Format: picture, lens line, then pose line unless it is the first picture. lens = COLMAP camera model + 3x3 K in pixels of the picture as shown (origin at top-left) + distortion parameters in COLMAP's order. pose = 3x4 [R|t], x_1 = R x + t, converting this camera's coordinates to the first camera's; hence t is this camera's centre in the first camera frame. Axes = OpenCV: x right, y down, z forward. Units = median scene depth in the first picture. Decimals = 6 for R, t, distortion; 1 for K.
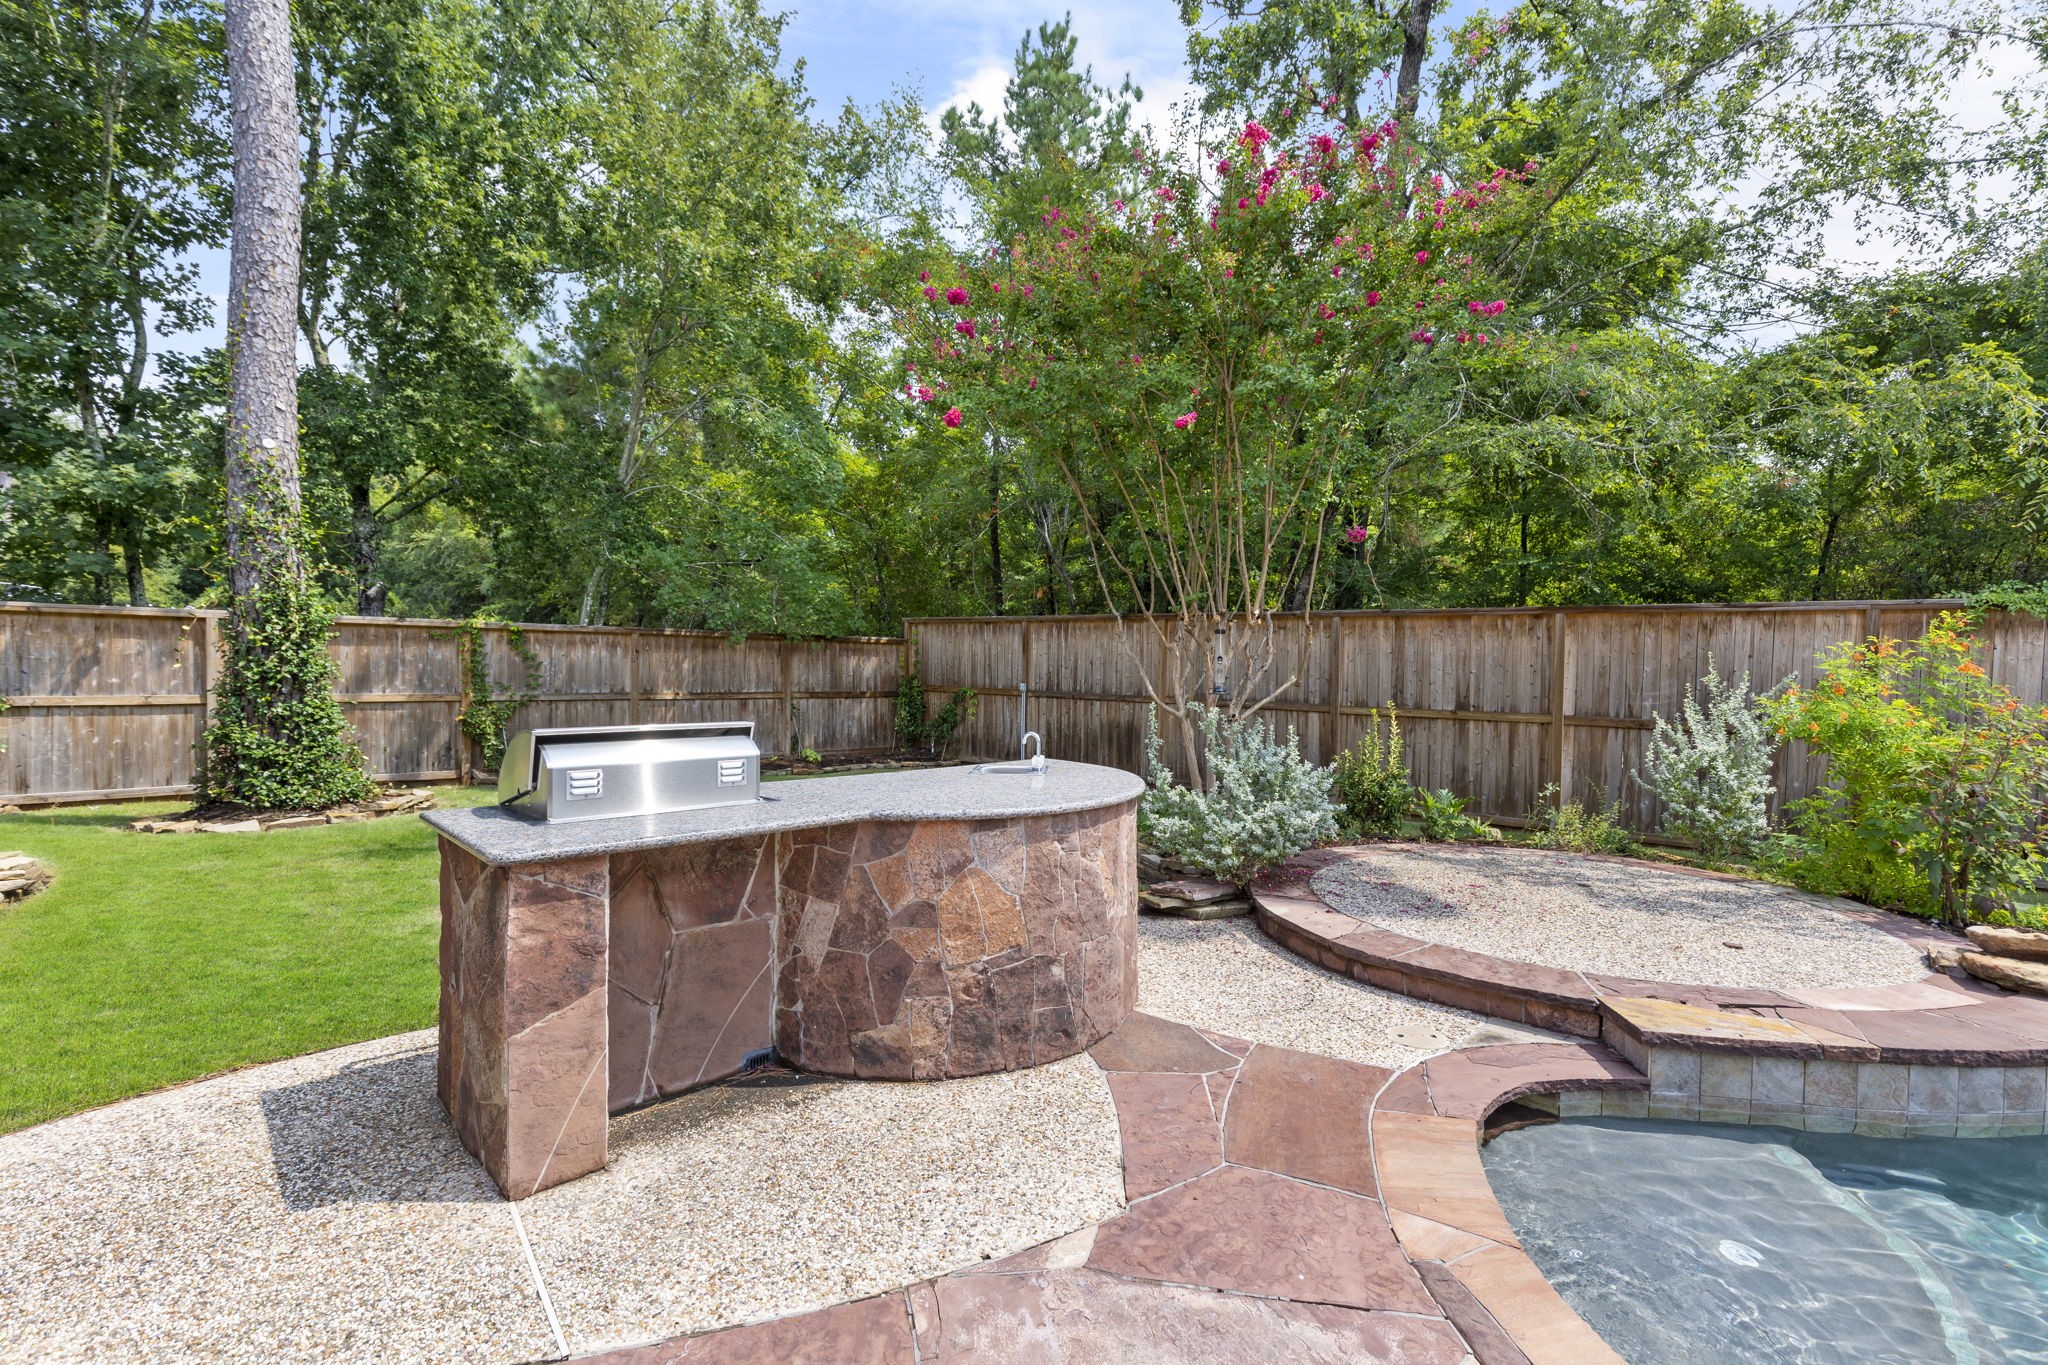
lens RADIAL K [[921.2, 0, 1022.7], [0, 921.2, 676.3], [0, 0, 1]] dist [0.008150, -0.001868]
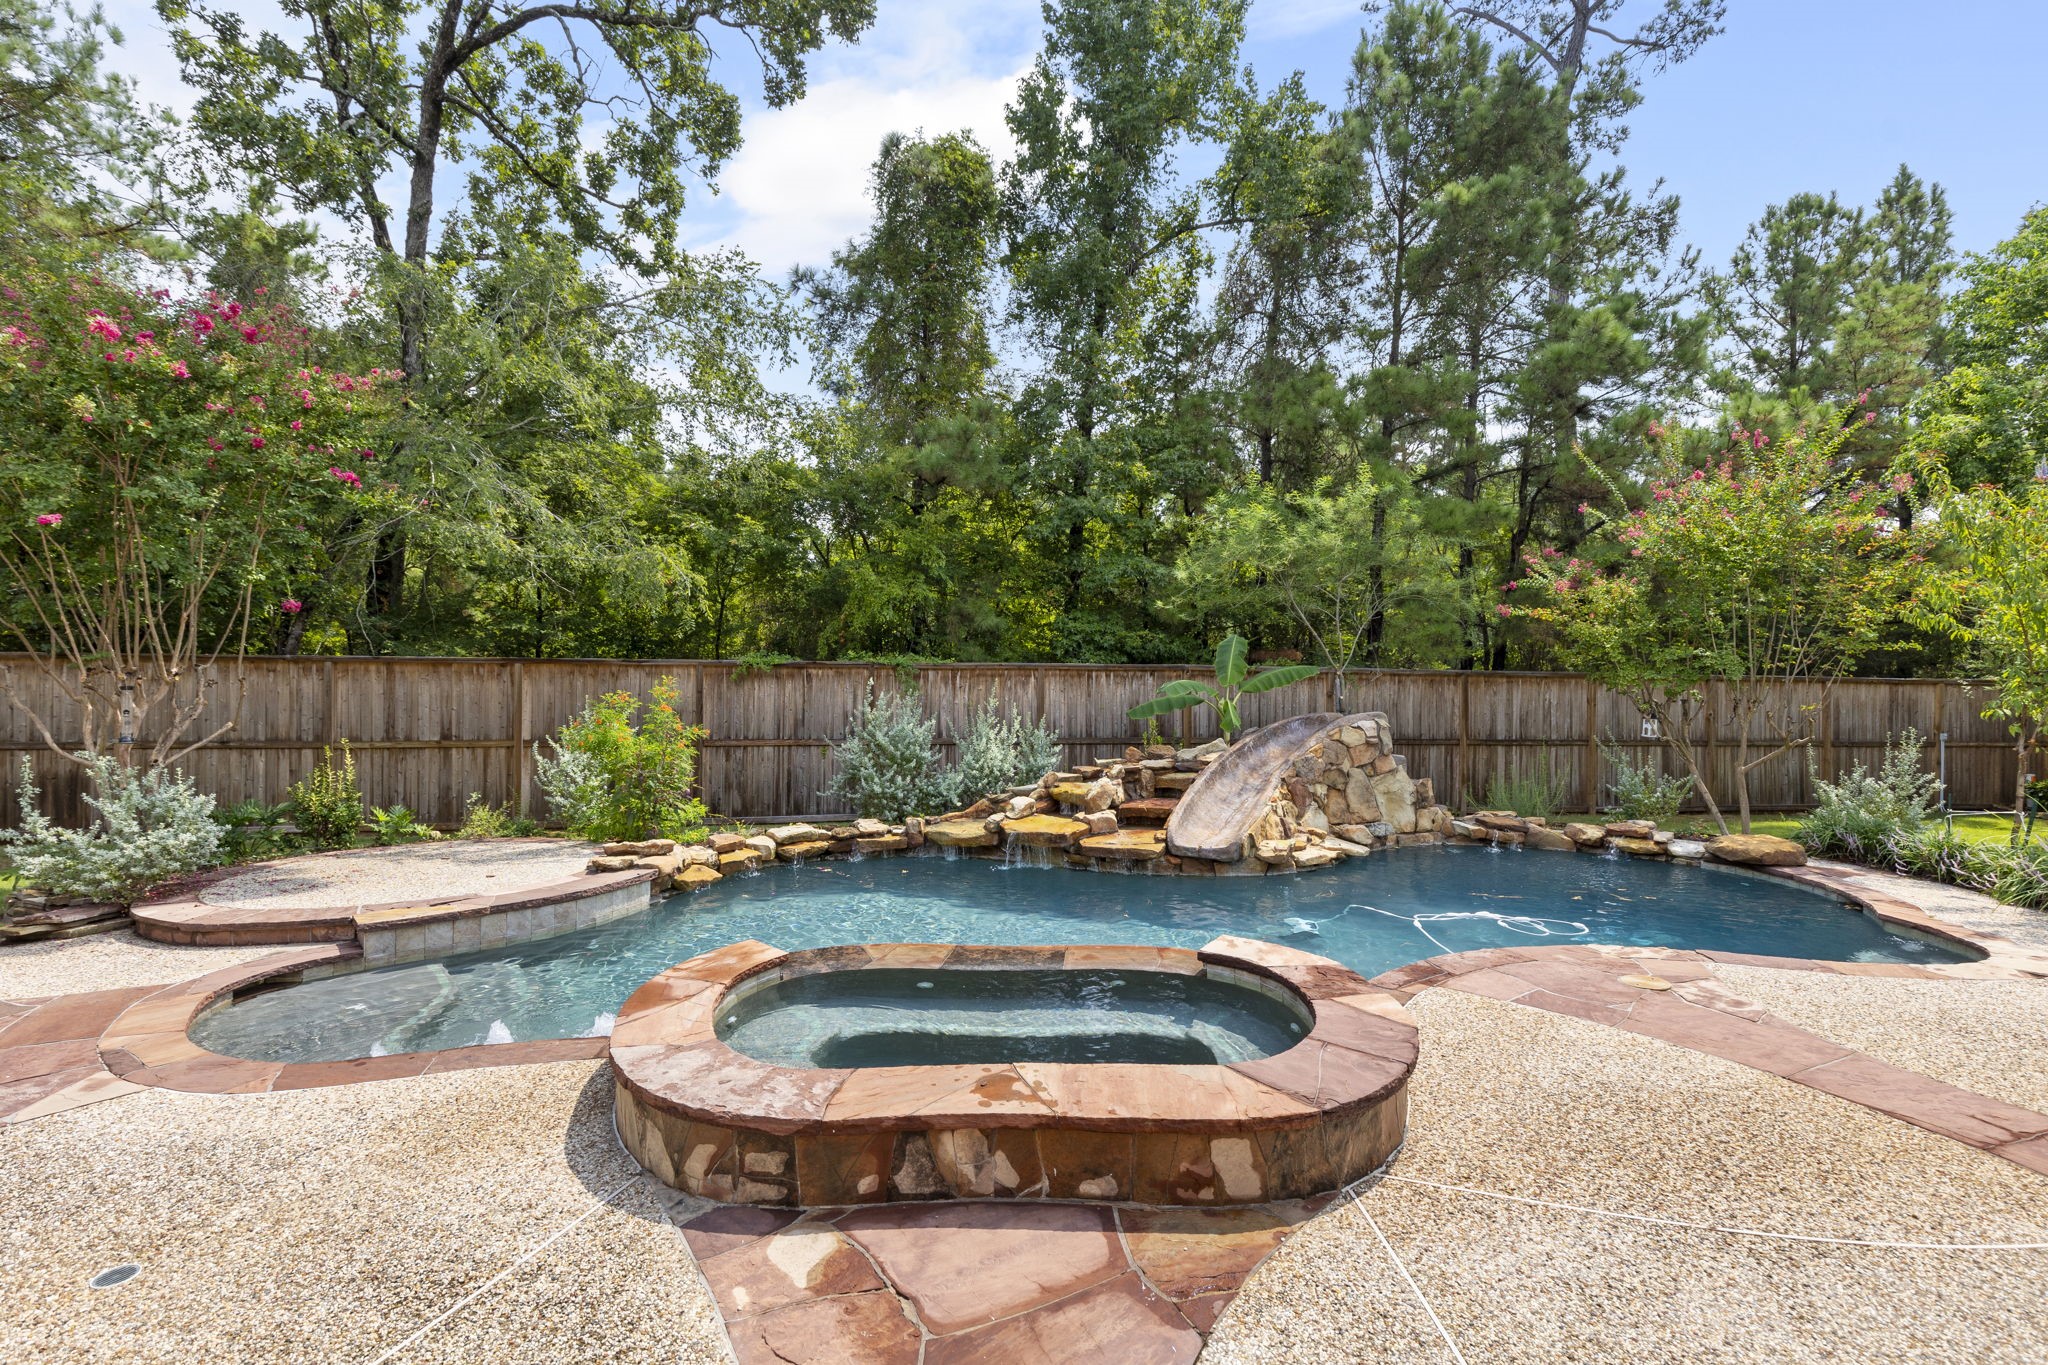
lens RADIAL K [[921.2, 0, 1021.5], [0, 921.2, 672.2], [0, 0, 1]] dist [0.008150, -0.001868]
pose [[0.654876, -0.002173, 0.755733, 0.088011], [0.021554, 0.999643, -0.015803, -0.031547], [-0.755429, 0.026638, 0.654689, -0.685377]]
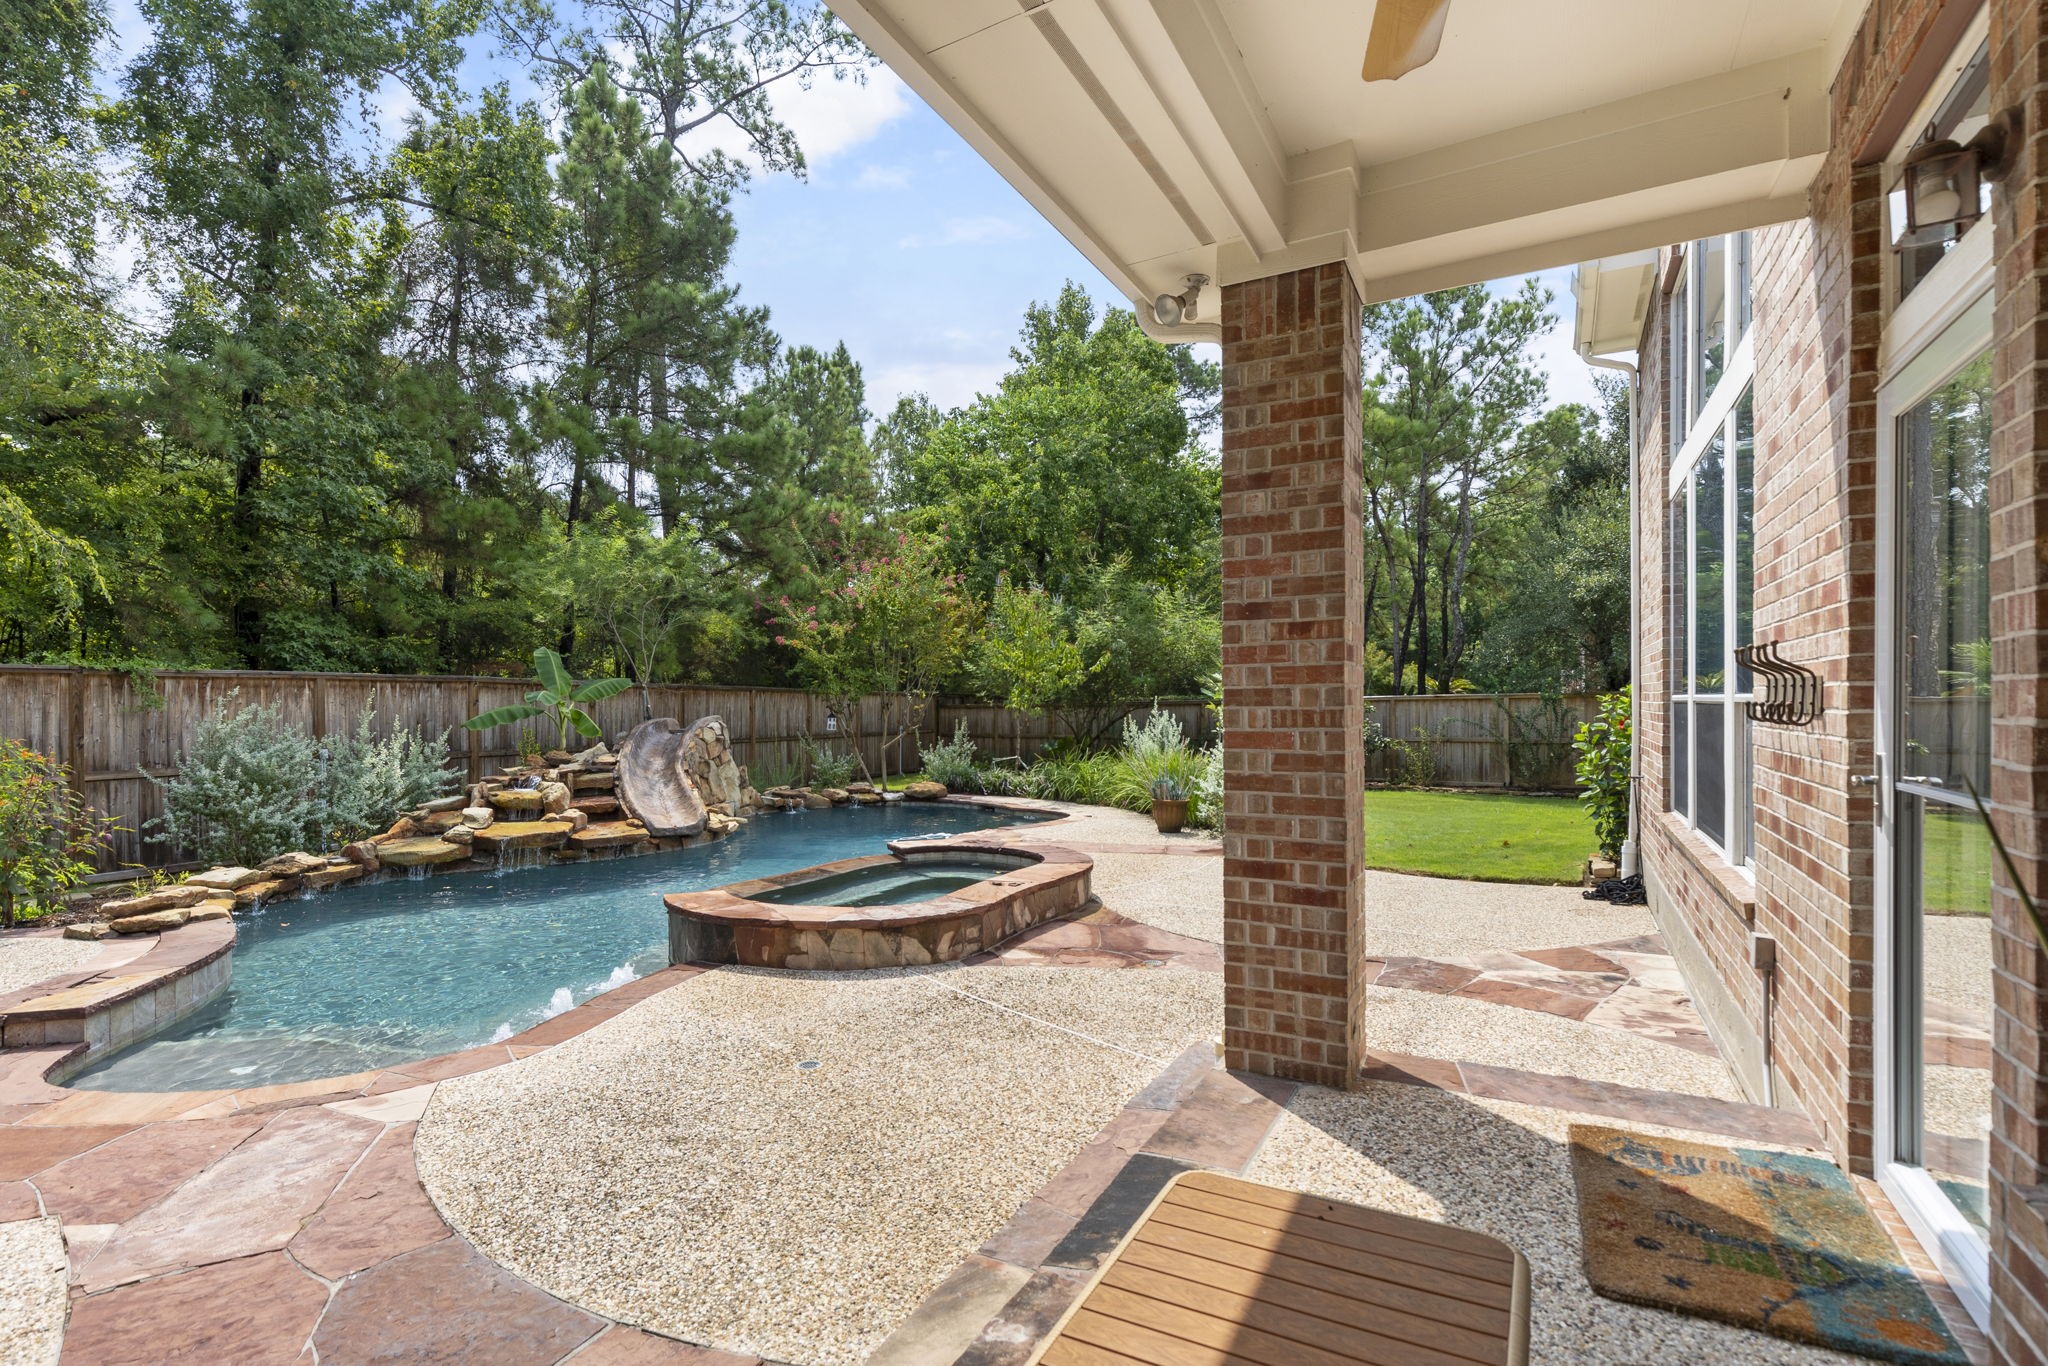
lens RADIAL K [[976.6, 0, 1013.2], [0, 976.6, 701.9], [0, 0, 1]] dist [0.004893, -0.002368]
pose [[-0.324497, -0.011944, 0.945811, -0.646623], [0.024620, 0.999475, 0.021069, -0.033685], [-0.945566, 0.030123, -0.324032, 0.098610]]
